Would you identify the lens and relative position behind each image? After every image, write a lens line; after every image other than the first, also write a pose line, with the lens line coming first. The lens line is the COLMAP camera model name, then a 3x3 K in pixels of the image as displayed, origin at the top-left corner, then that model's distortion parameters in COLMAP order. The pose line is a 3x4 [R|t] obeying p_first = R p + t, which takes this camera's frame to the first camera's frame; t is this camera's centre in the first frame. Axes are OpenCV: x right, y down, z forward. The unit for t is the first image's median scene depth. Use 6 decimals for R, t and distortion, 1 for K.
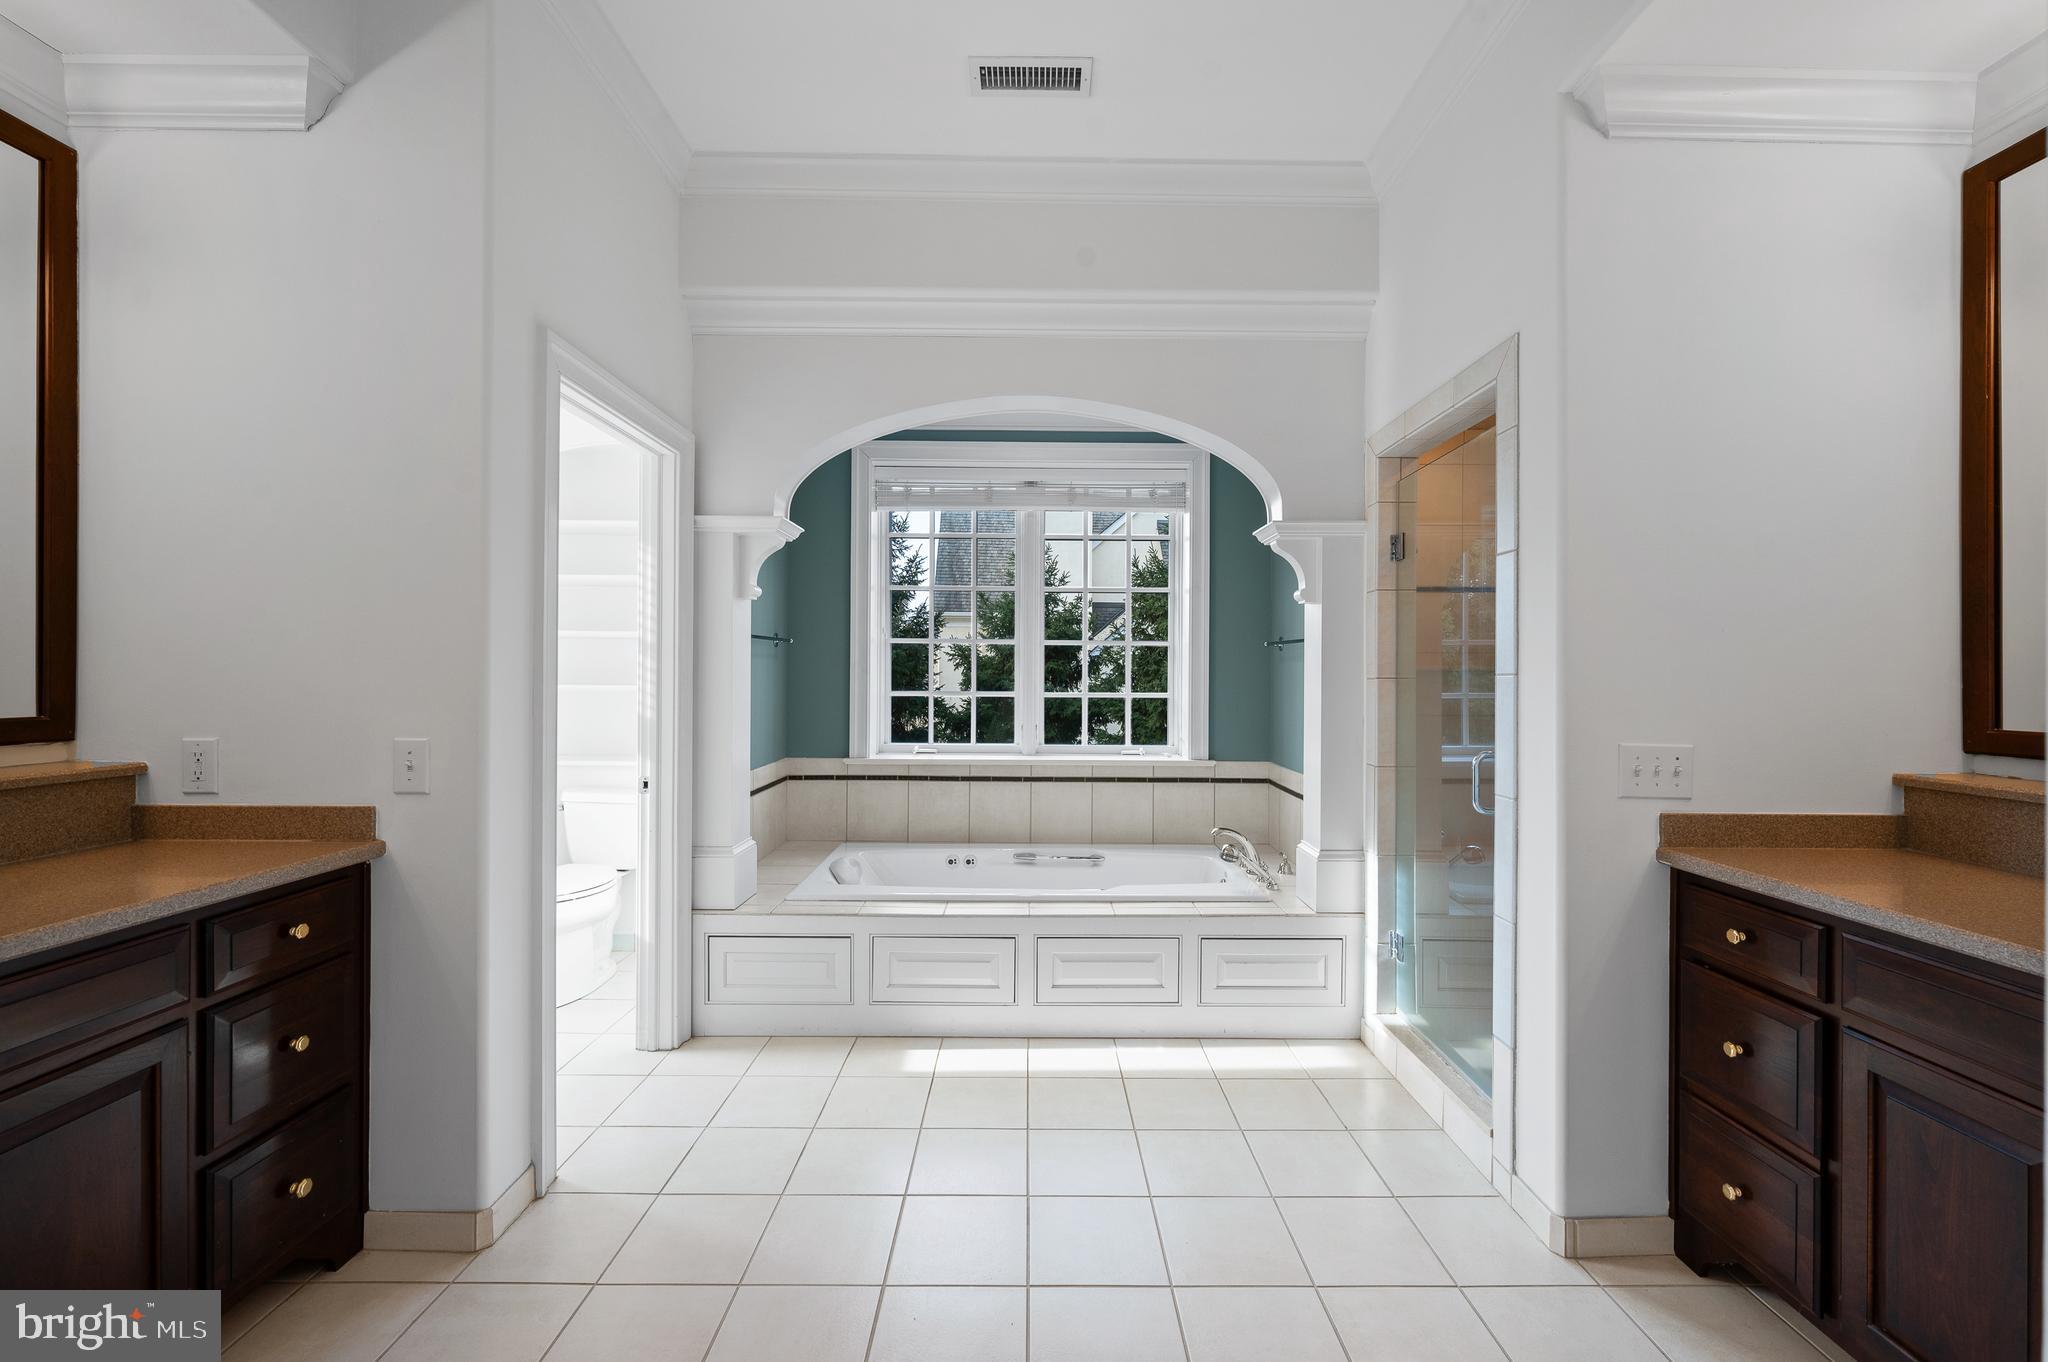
lens RADIAL K [[793.8, 0, 1024.0], [0, 793.8, 681.0], [0, 0, 1]] dist [-0.000719, -0.000125]
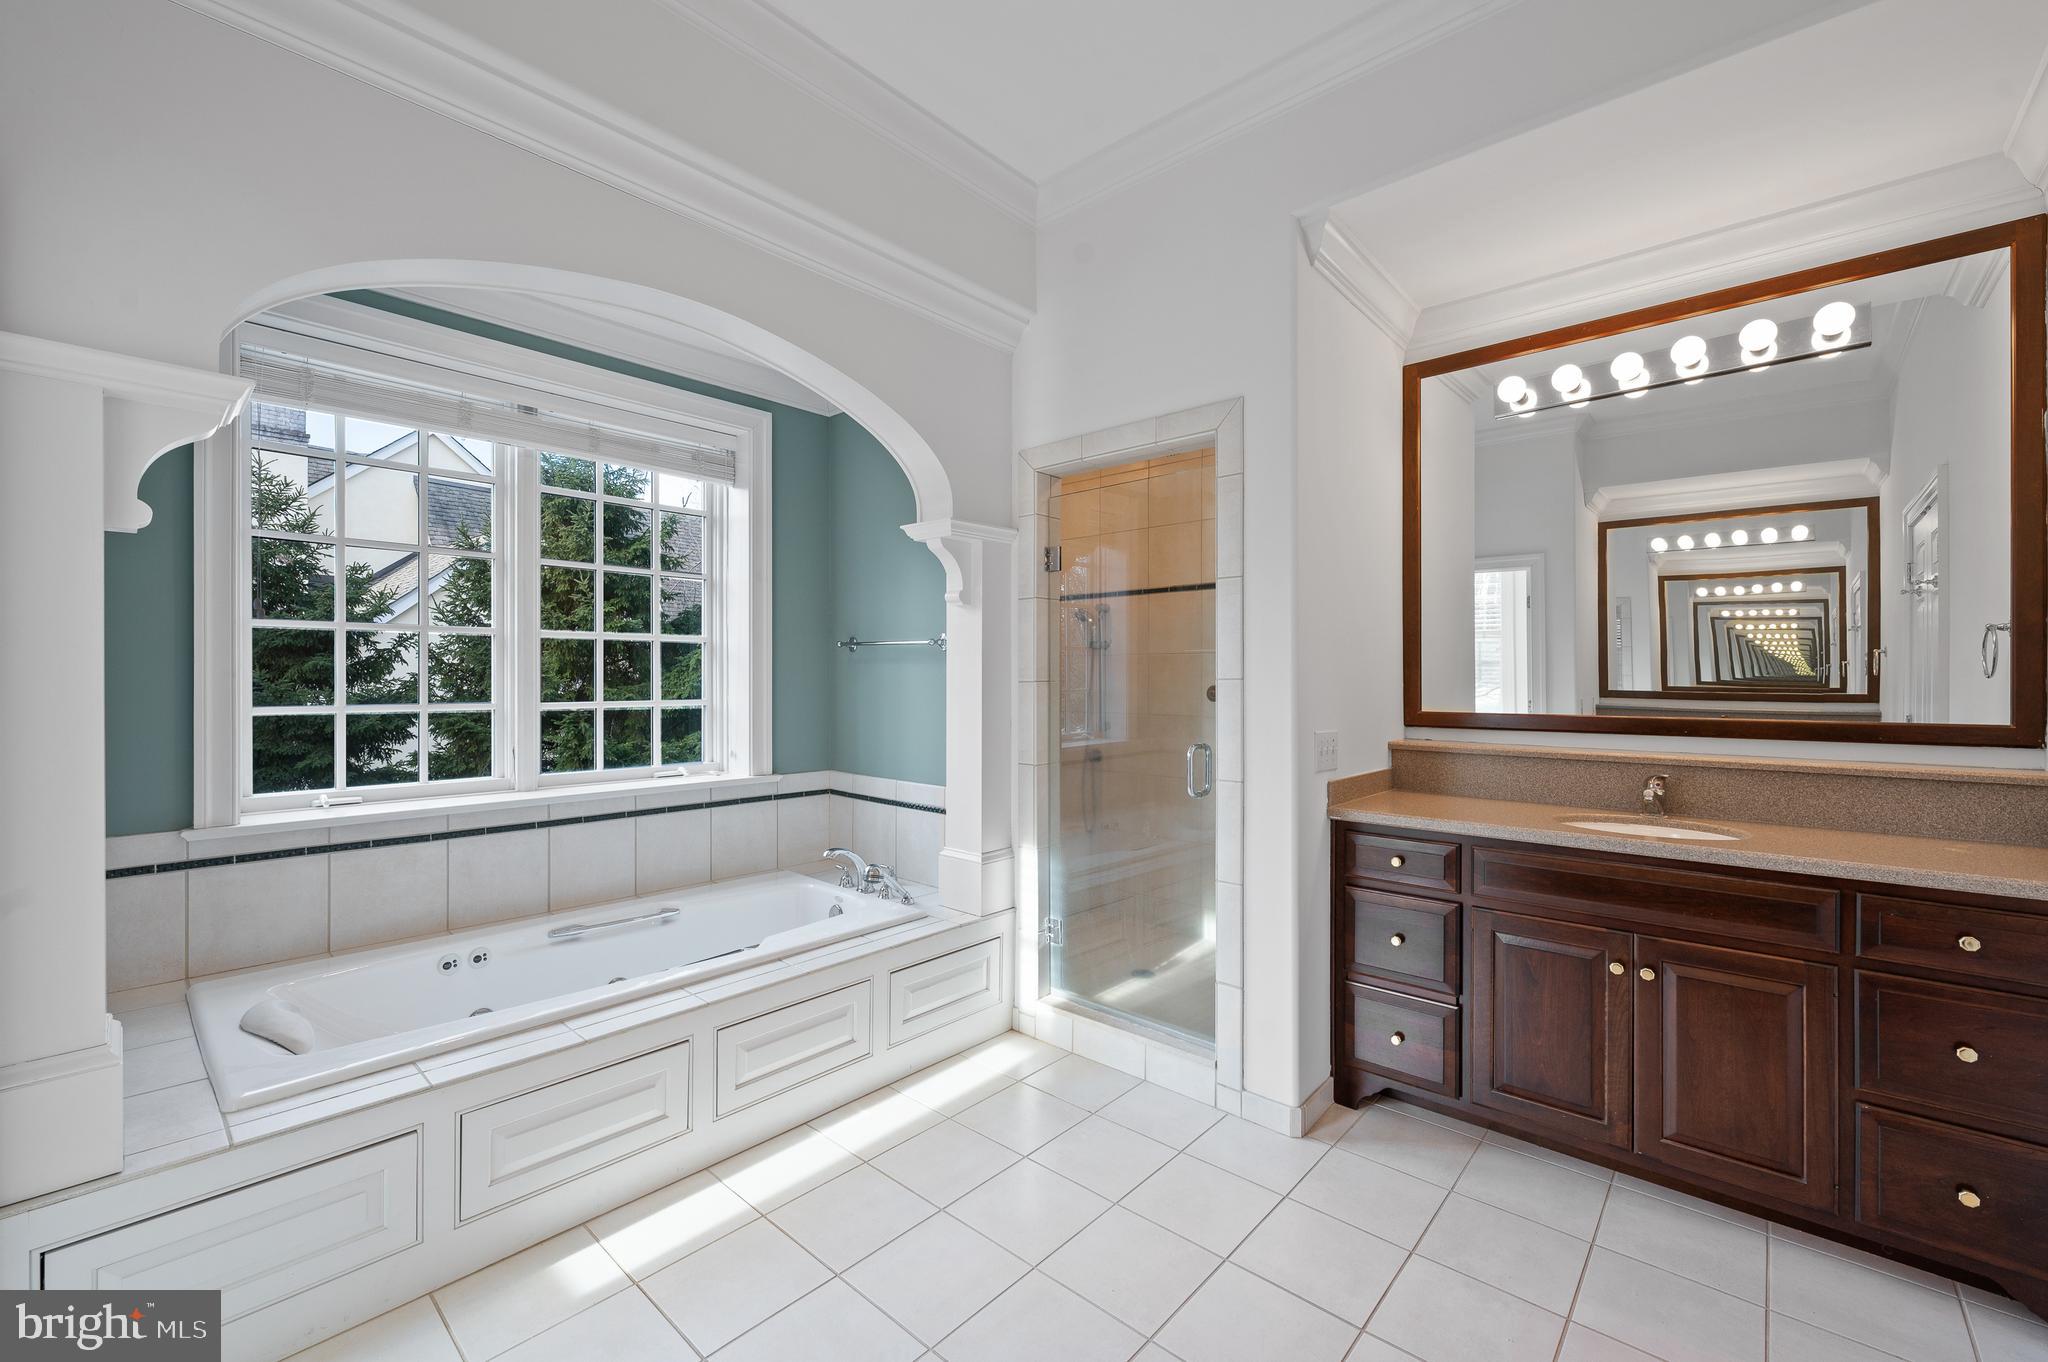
lens RADIAL K [[824.4, 0, 1020.7], [0, 824.4, 685.7], [0, 0, 1]] dist [0.000929, 0.000072]
pose [[0.683265, -0.011387, 0.730081, -0.352470], [0.006319, 0.999933, 0.009682, -0.008391], [-0.730143, -0.002002, 0.683291, 0.257121]]
